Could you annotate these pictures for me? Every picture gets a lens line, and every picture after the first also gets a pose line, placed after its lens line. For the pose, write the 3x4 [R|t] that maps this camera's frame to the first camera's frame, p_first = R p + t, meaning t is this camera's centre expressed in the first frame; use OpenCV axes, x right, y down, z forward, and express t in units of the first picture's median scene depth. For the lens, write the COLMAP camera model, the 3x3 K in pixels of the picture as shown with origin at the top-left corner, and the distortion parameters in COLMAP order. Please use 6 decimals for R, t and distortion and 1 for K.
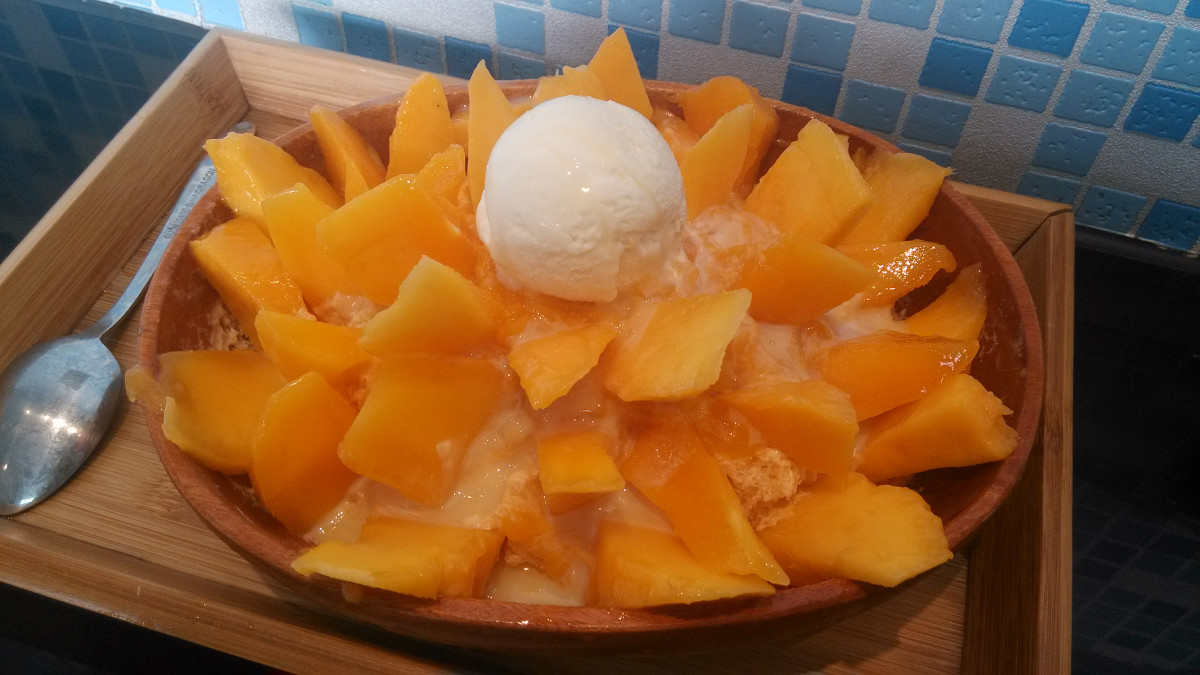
lens RADIAL K [[1038.1, 0, 600.0], [0, 1038.1, 337.5], [0, 0, 1]] dist [0.166099, -0.353255]
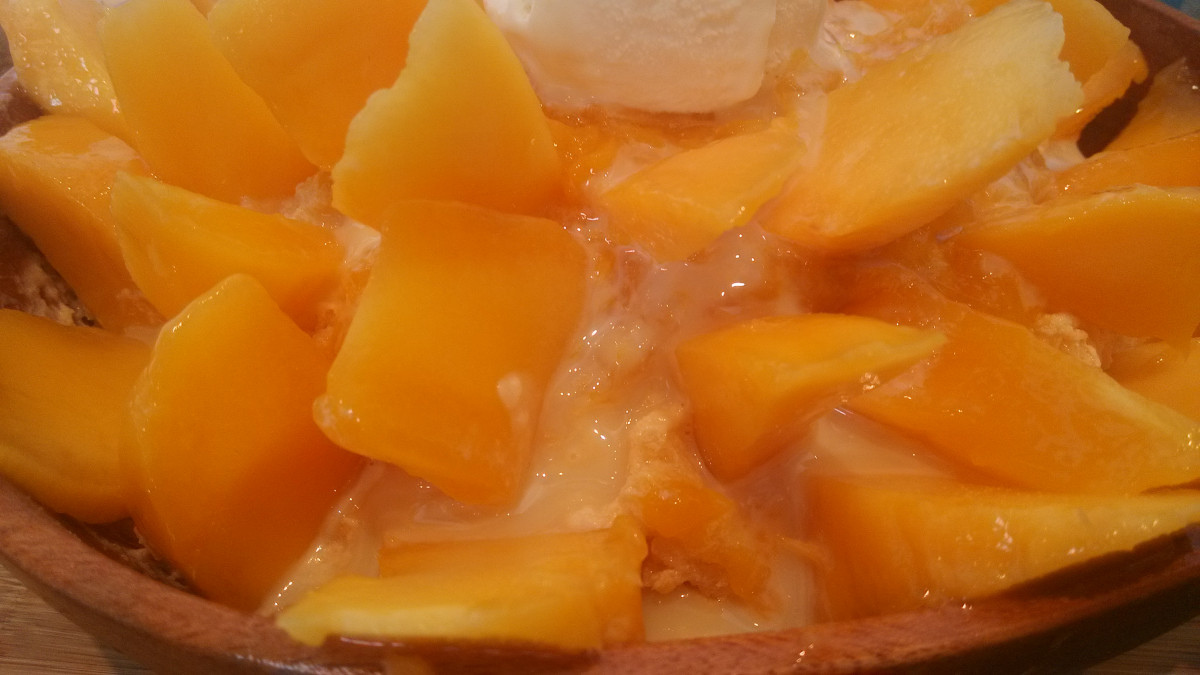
lens RADIAL K [[1038.1, 0, 600.0], [0, 1038.1, 337.5], [0, 0, 1]] dist [0.166099, -0.353255]
pose [[0.975808, -0.152158, 0.156995, -0.175553], [0.171412, 0.978183, -0.117370, 0.142983], [-0.135711, 0.141442, 0.980600, 0.445564]]
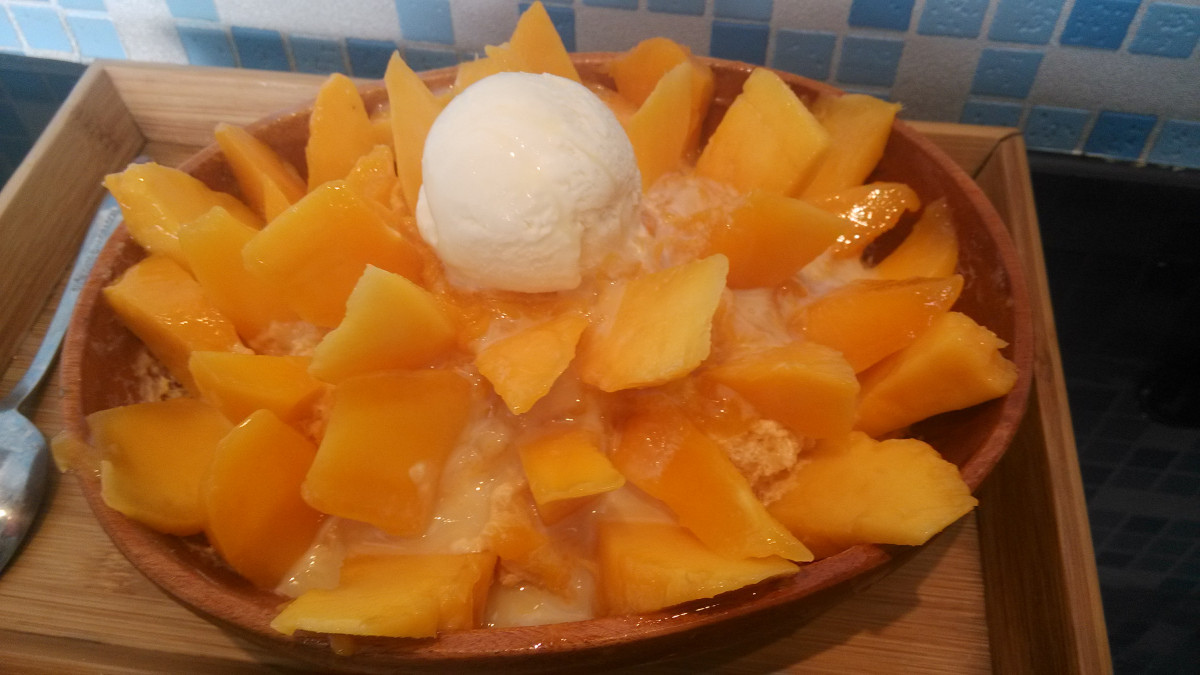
lens RADIAL K [[1056.8, 0, 610.6], [0, 1056.8, 327.5], [0, 0, 1]] dist [0.141661, -0.303353]
pose [[0.987490, -0.141048, 0.070489, -0.029136], [0.141382, 0.989955, 0.000253, 0.004201], [-0.069816, 0.009716, 0.997513, 0.053611]]
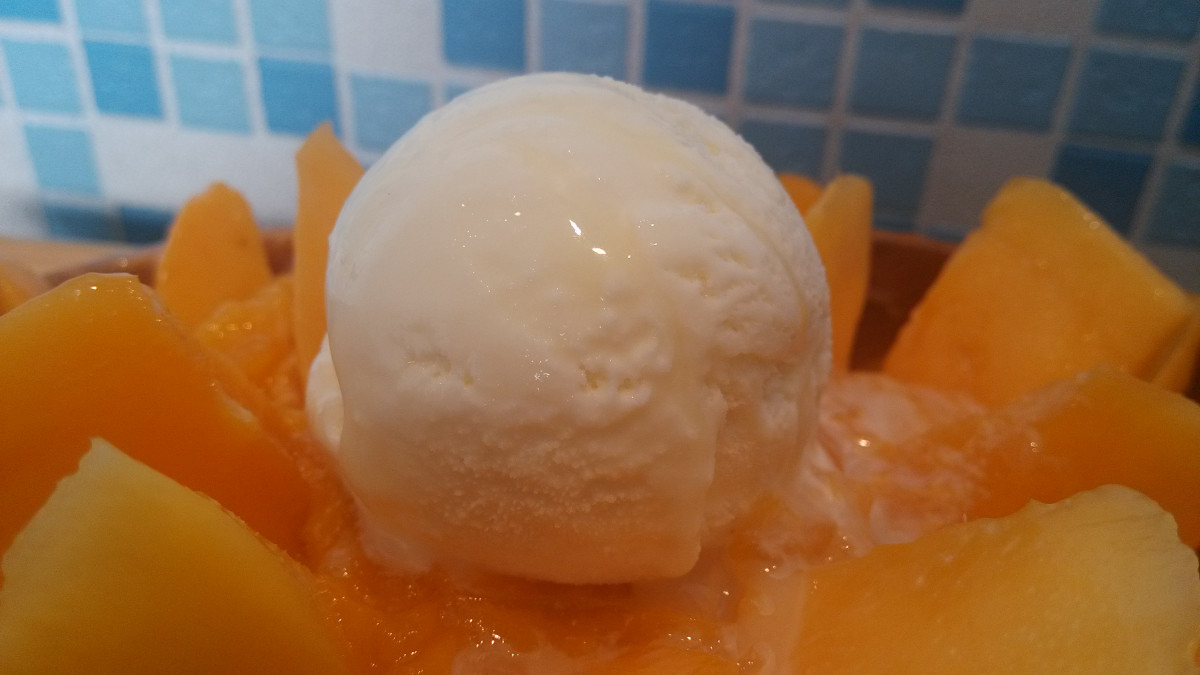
lens RADIAL K [[1056.8, 0, 610.6], [0, 1056.8, 327.5], [0, 0, 1]] dist [0.141661, -0.303353]
pose [[0.990040, -0.057538, 0.128495, -0.055706], [0.095589, 0.944784, -0.313442, -0.002211], [-0.103365, 0.322602, 0.940874, 0.602358]]
